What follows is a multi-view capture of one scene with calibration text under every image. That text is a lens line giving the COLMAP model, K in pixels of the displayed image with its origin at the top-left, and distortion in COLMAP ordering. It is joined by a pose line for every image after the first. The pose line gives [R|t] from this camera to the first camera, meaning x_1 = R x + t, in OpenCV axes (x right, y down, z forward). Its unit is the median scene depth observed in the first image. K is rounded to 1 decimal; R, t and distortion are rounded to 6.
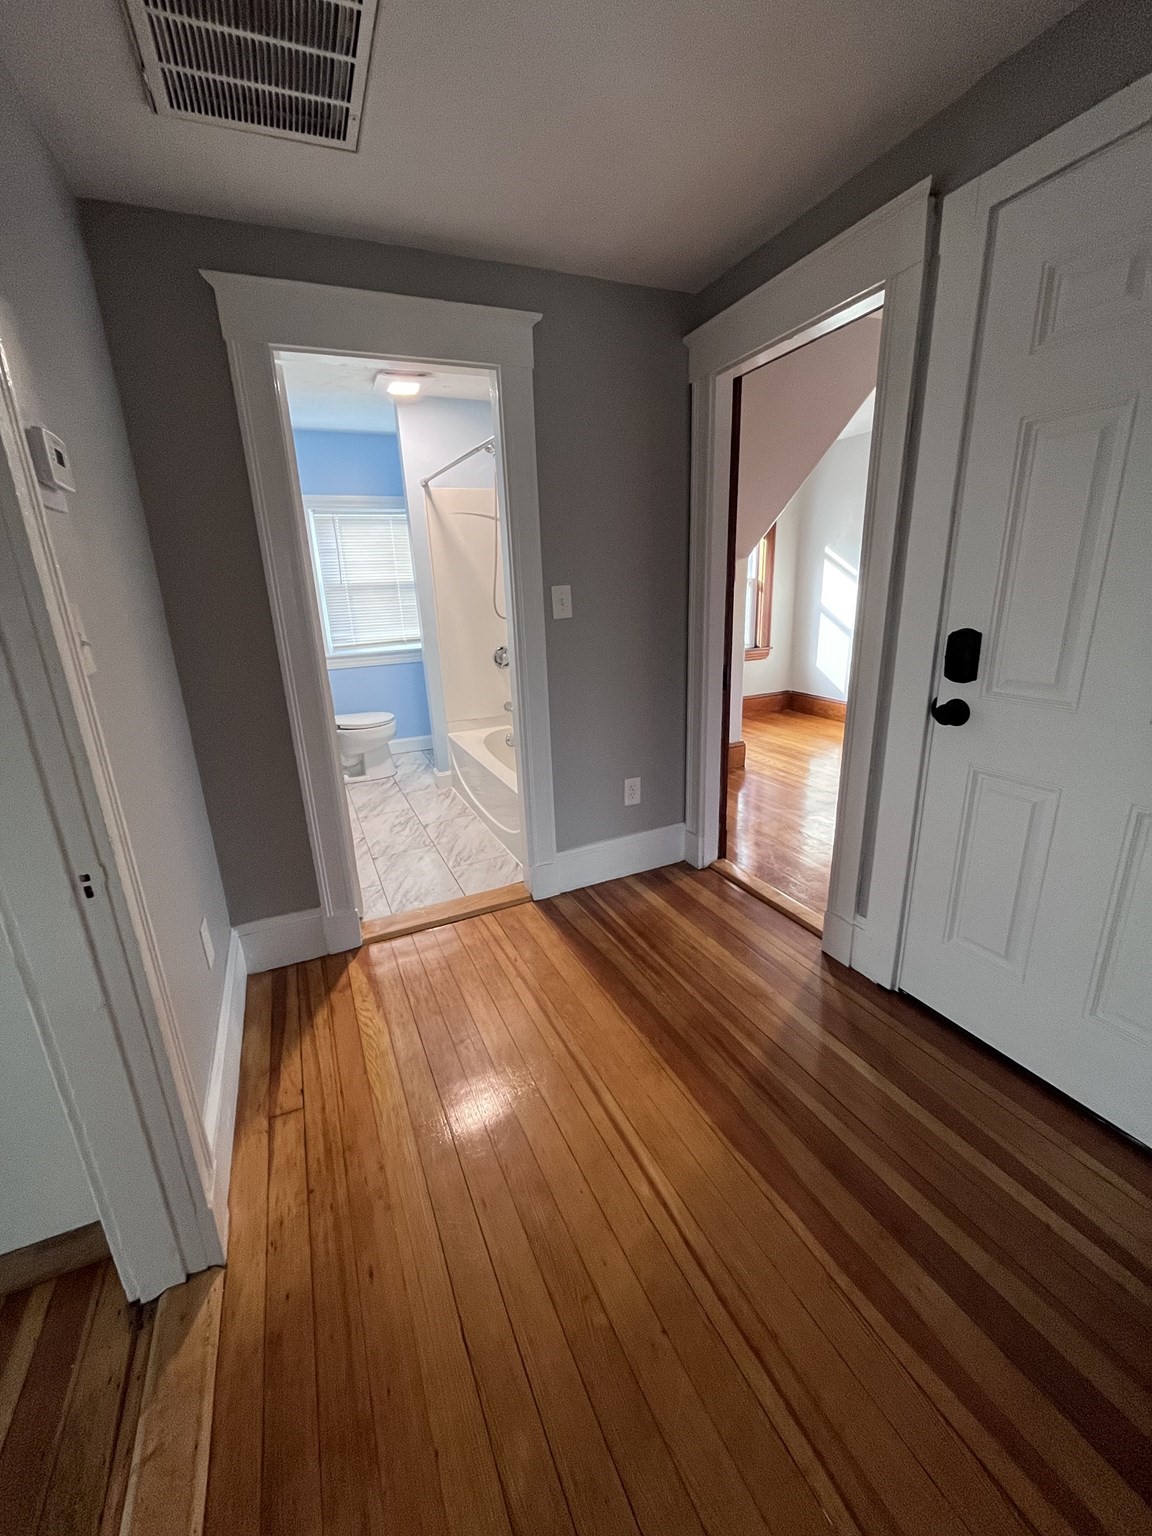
lens RADIAL K [[619.4, 0, 587.5], [0, 619.4, 760.3], [0, 0, 1]] dist [-0.010080, -0.001036]
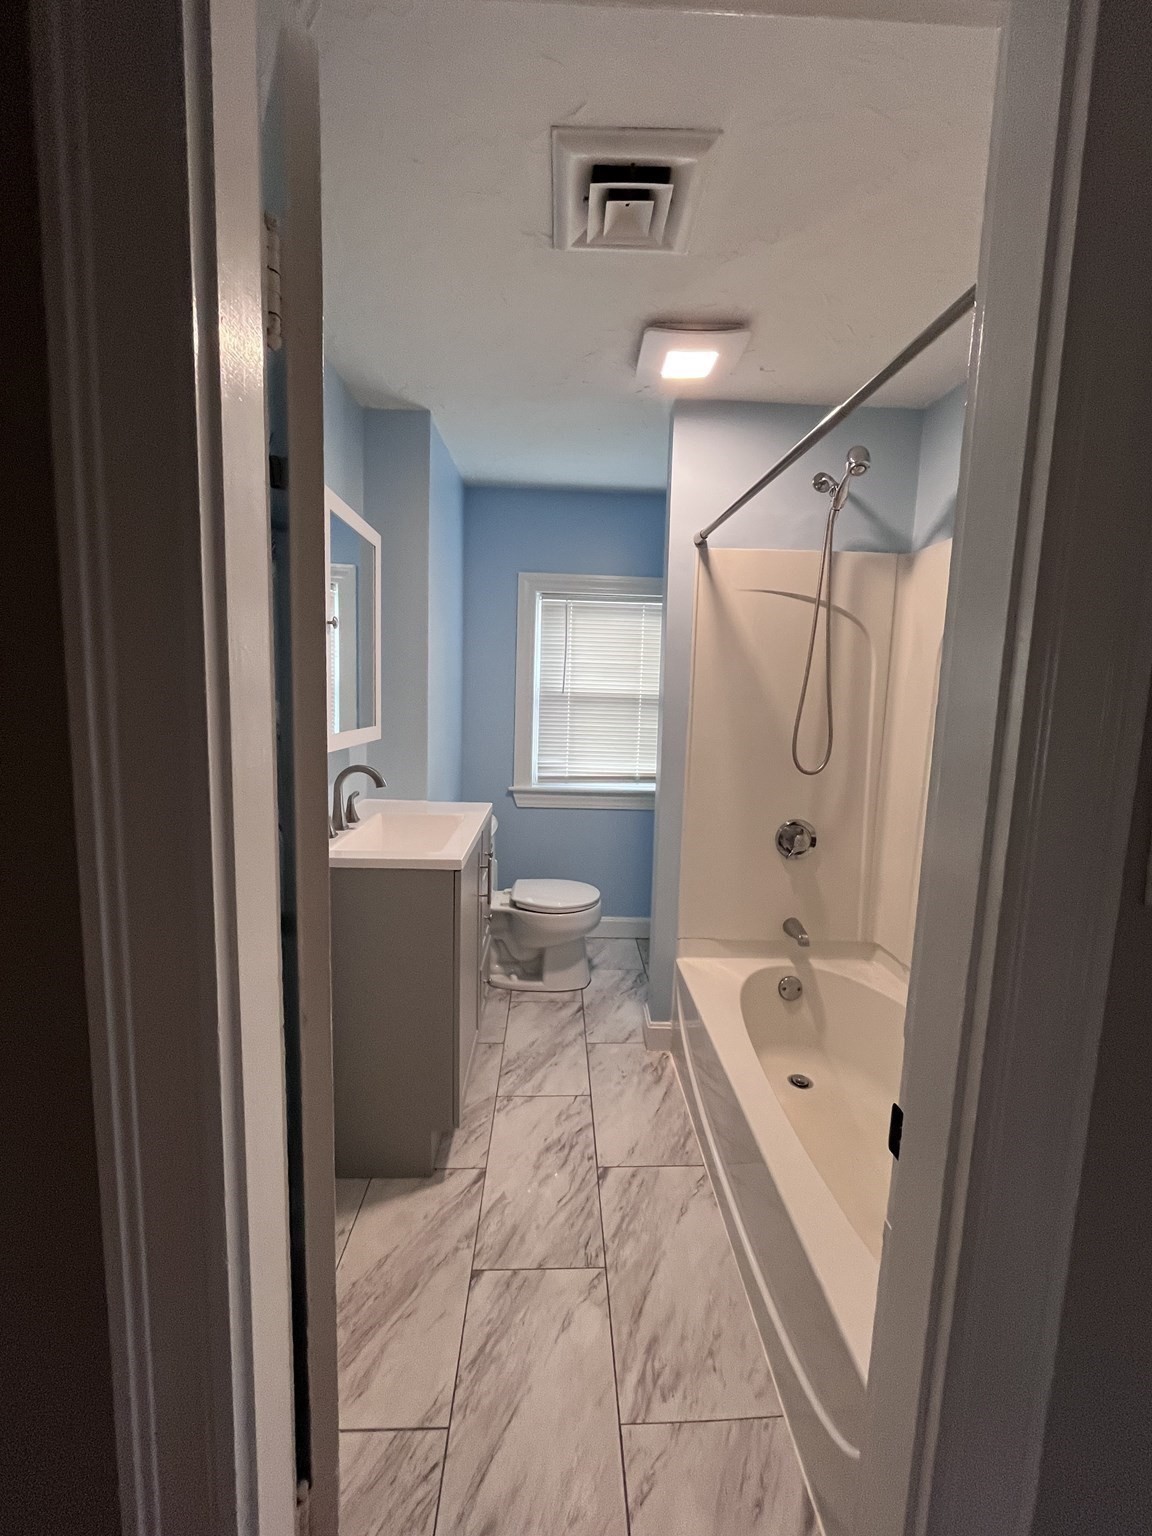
lens RADIAL K [[619.4, 0, 580.0], [0, 619.4, 771.8], [0, 0, 1]] dist [-0.010080, -0.001036]
pose [[0.915511, 0.108900, -0.387272, -0.104054], [-0.168768, 0.977824, -0.124005, -0.123352], [0.365180, 0.178887, 0.913588, 0.414331]]
